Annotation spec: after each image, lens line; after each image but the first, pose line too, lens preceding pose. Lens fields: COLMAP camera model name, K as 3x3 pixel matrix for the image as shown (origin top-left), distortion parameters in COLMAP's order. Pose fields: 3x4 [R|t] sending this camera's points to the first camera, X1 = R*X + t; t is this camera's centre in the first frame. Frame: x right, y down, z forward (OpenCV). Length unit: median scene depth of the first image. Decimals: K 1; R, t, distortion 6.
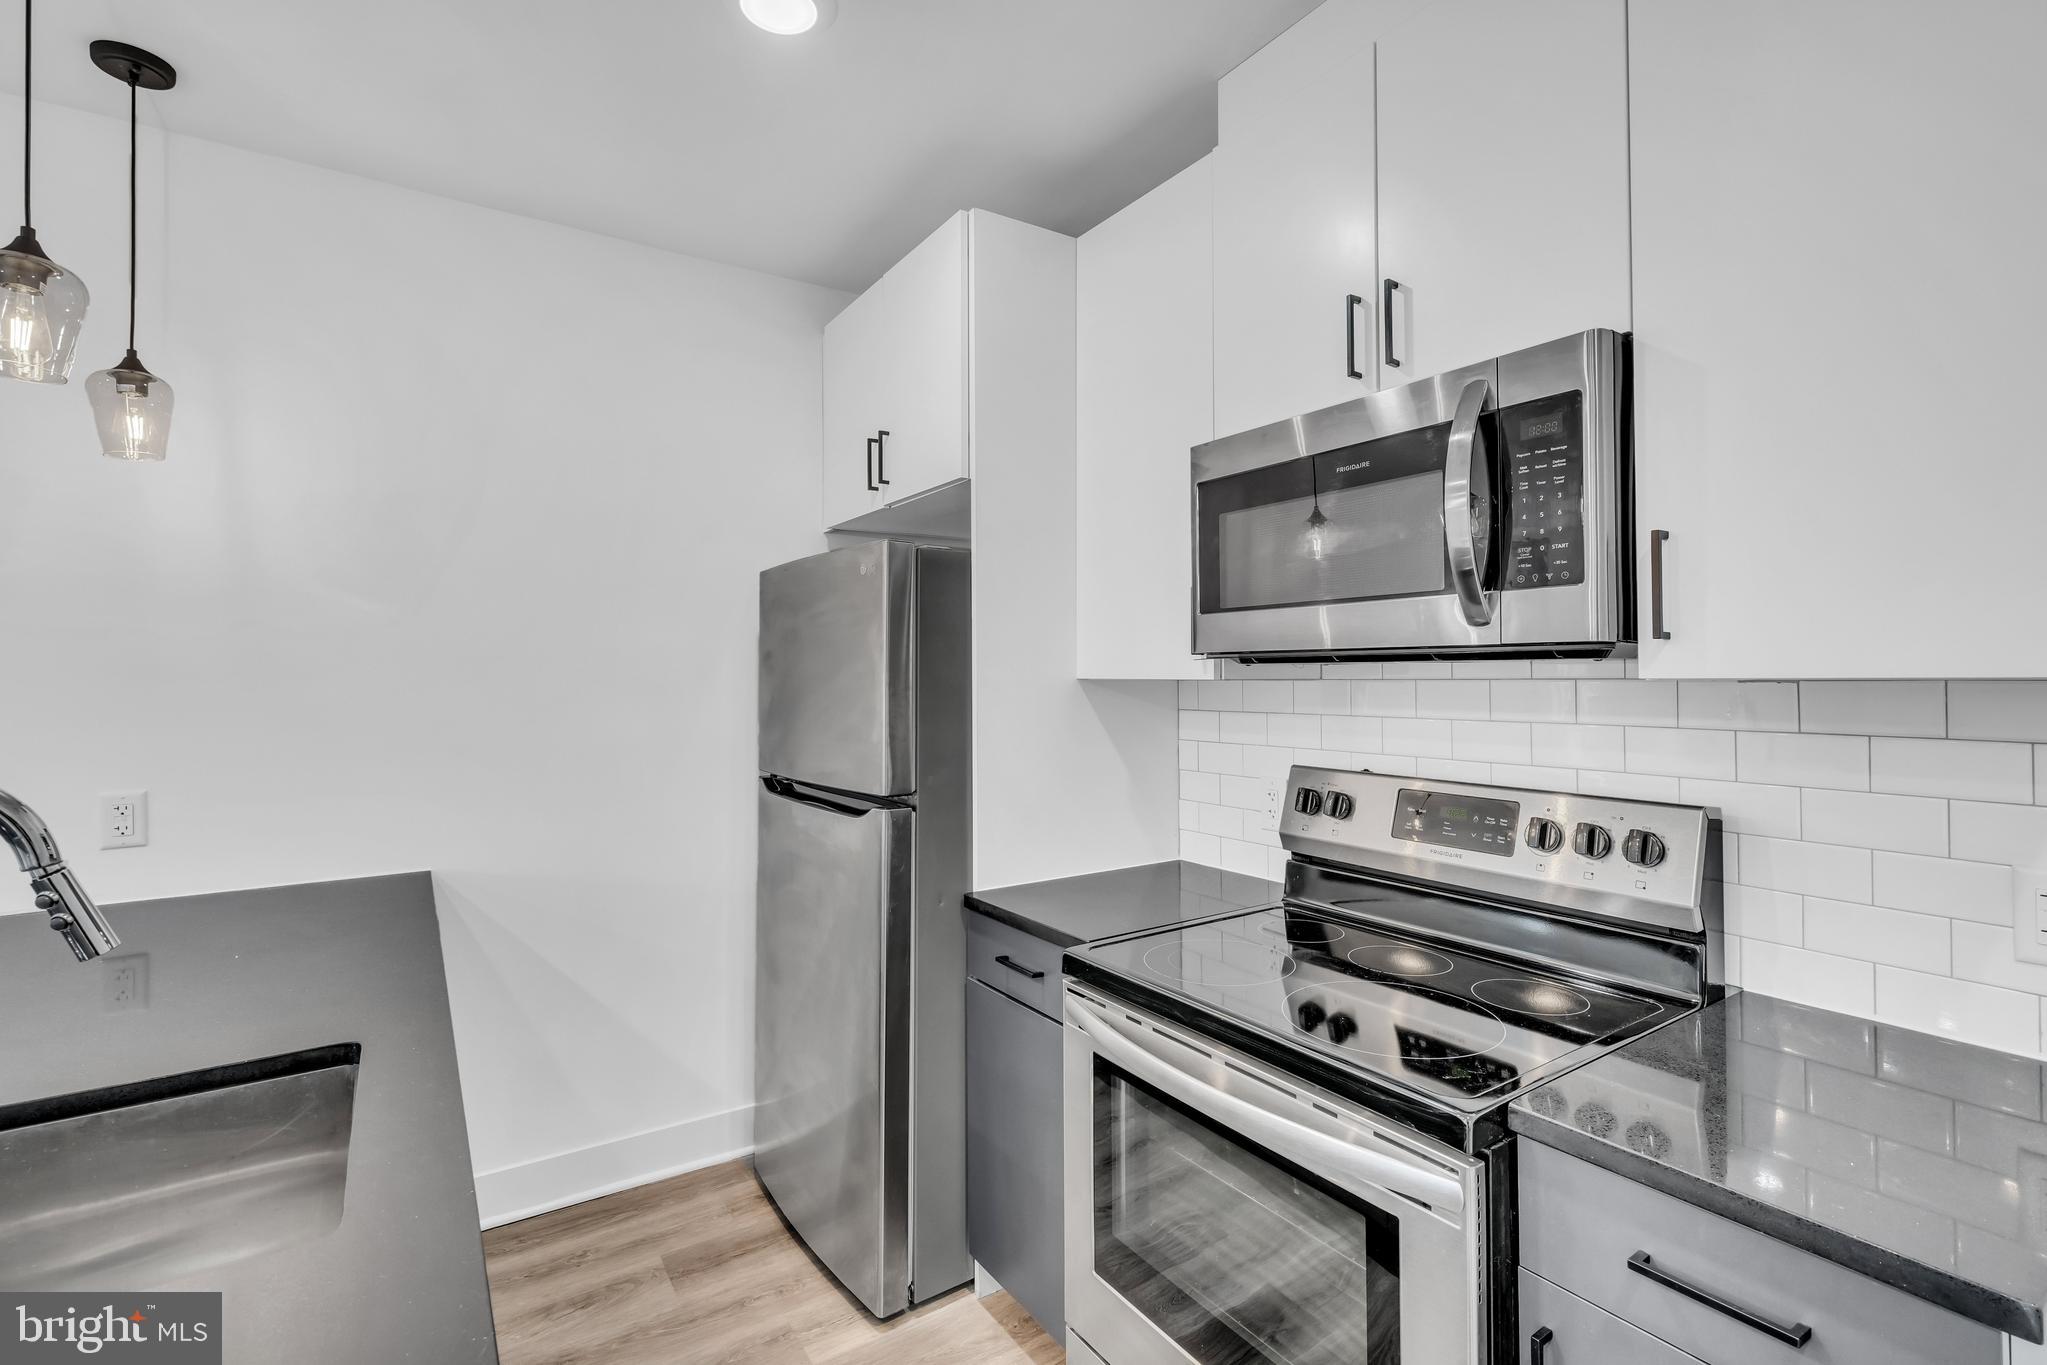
lens RADIAL K [[928.6, 0, 1030.9], [0, 928.6, 663.1], [0, 0, 1]] dist [-0.001923, 0.001300]
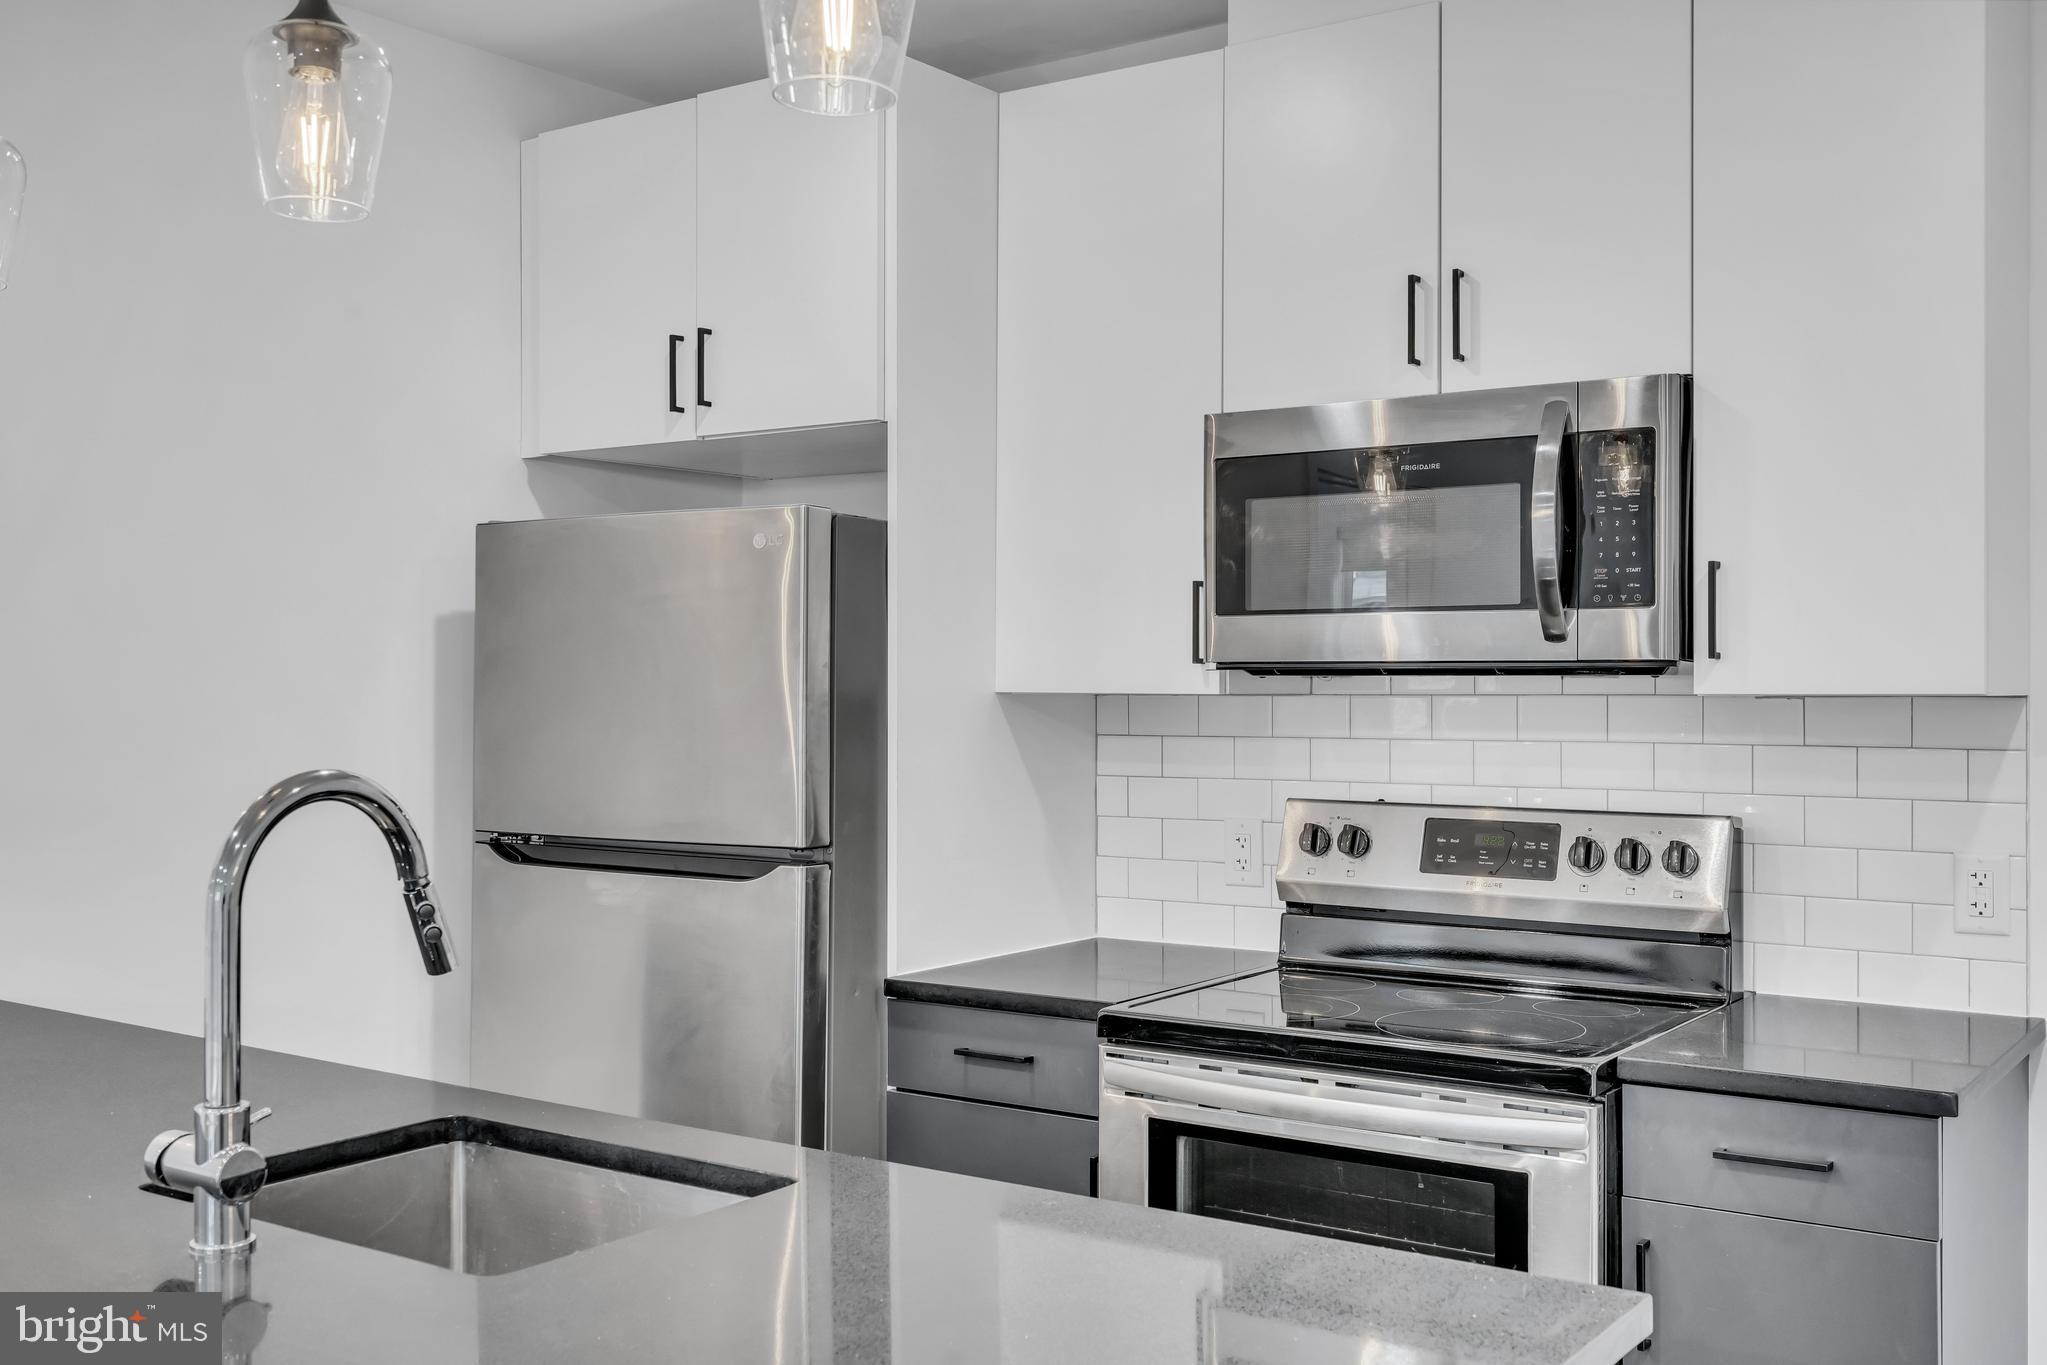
lens RADIAL K [[1993.3, 0, 1024.0], [0, 1993.3, 694.3], [0, 0, 1]] dist [0.020467, 0.000000]
pose [[0.933560, 0.003807, 0.358402, -0.635751], [-0.009911, 0.999835, 0.015195, -0.007691], [-0.358285, -0.017737, 0.933444, -0.628328]]
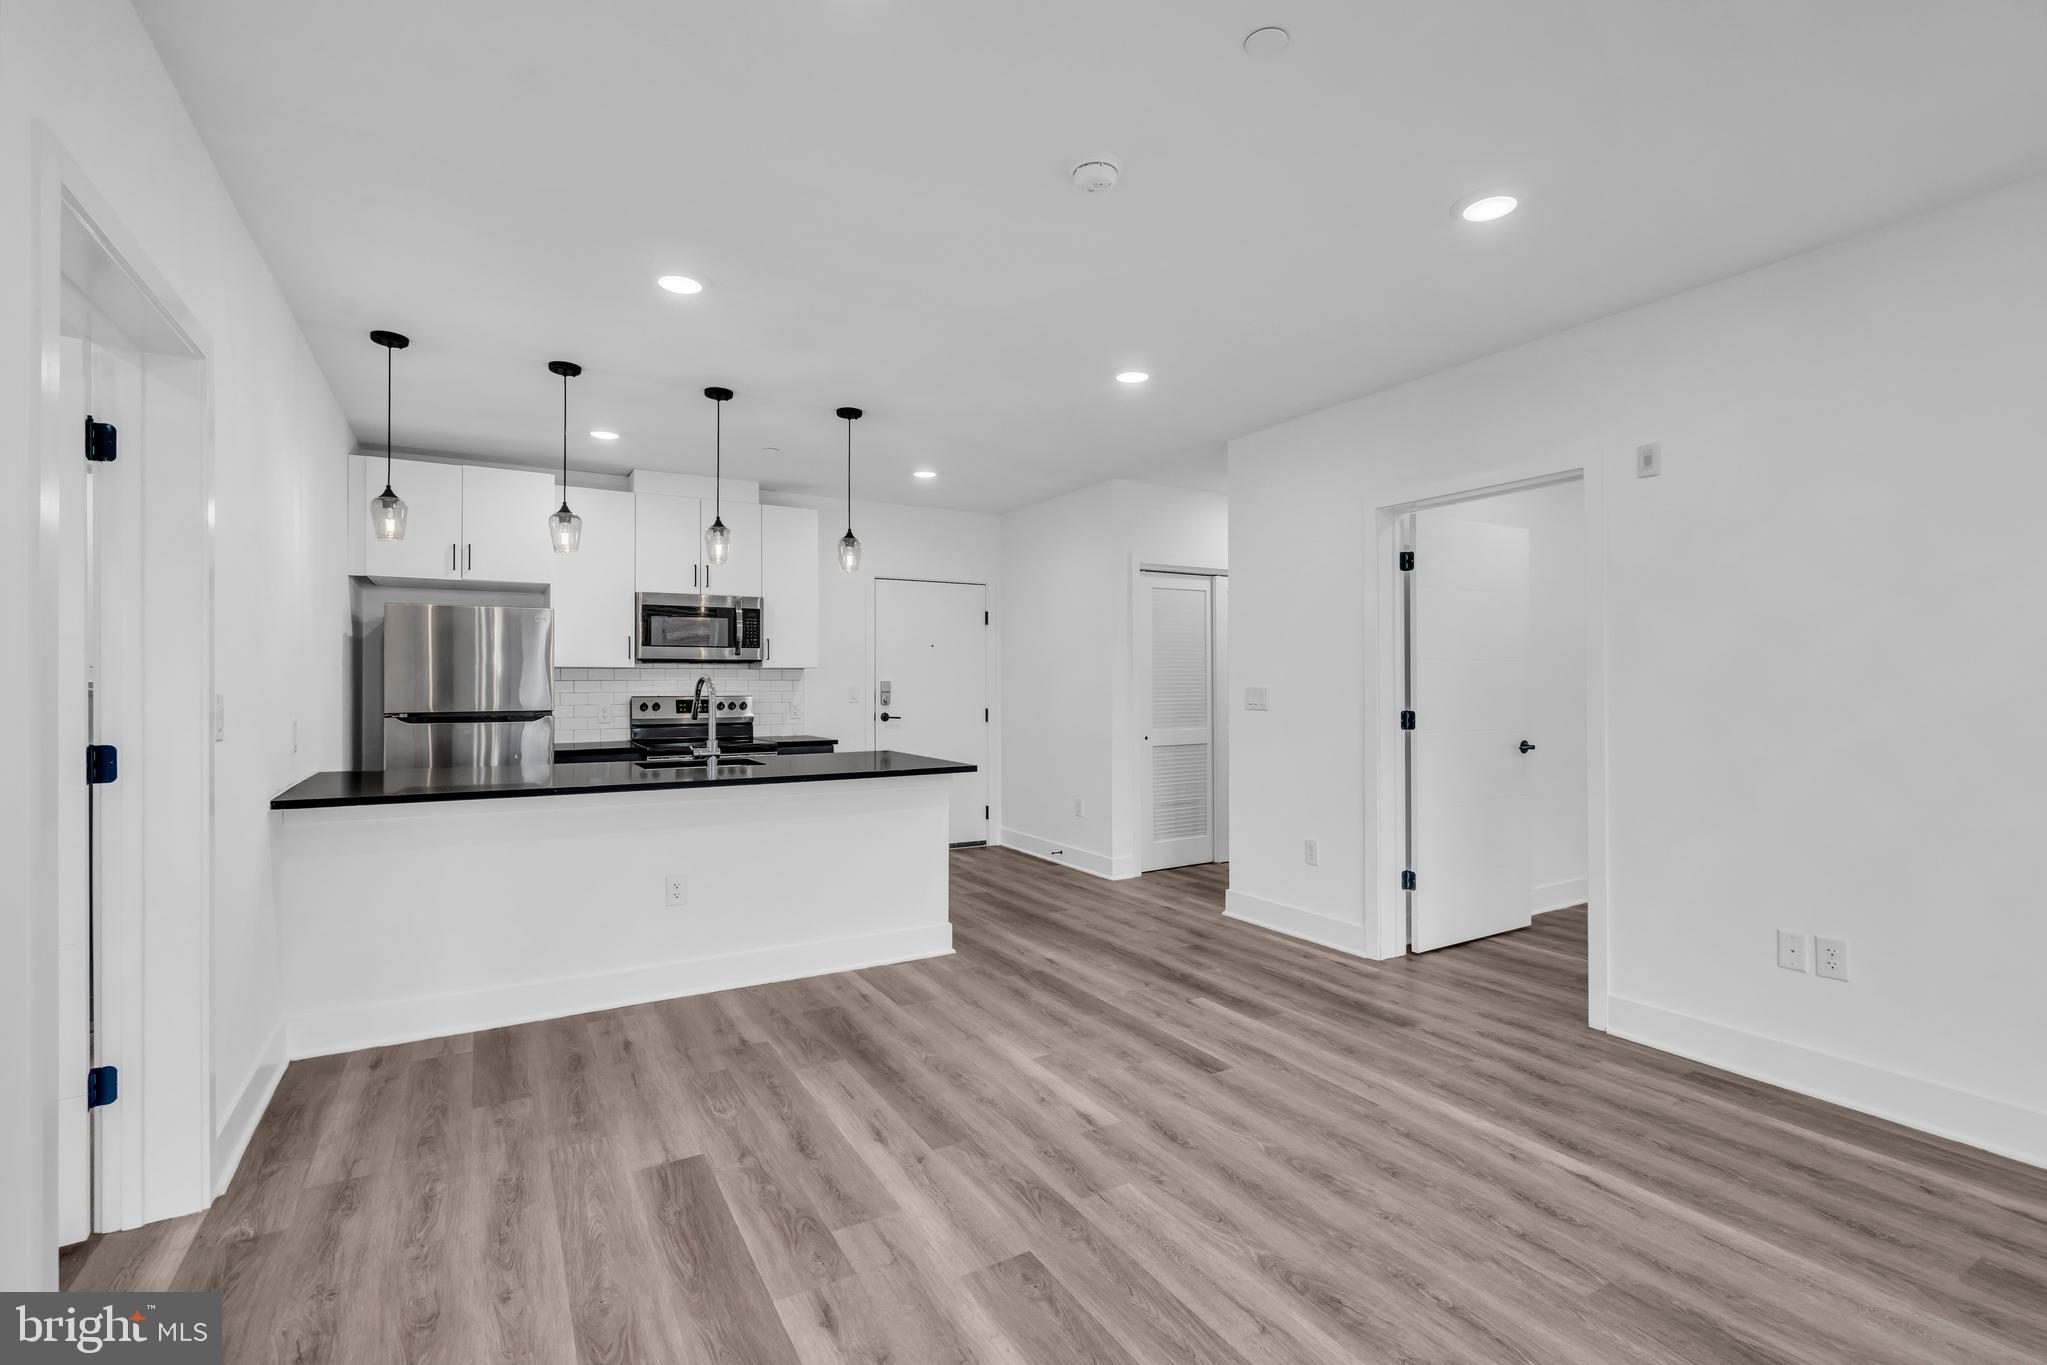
lens RADIAL K [[928.6, 0, 1027.3], [0, 928.6, 677.4], [0, 0, 1]] dist [-0.001923, 0.001300]
pose [[0.044620, 0.011681, 0.998936, -2.948001], [-0.010423, 0.999883, -0.011227, 0.076744], [-0.998950, -0.009911, 0.044737, -0.448484]]
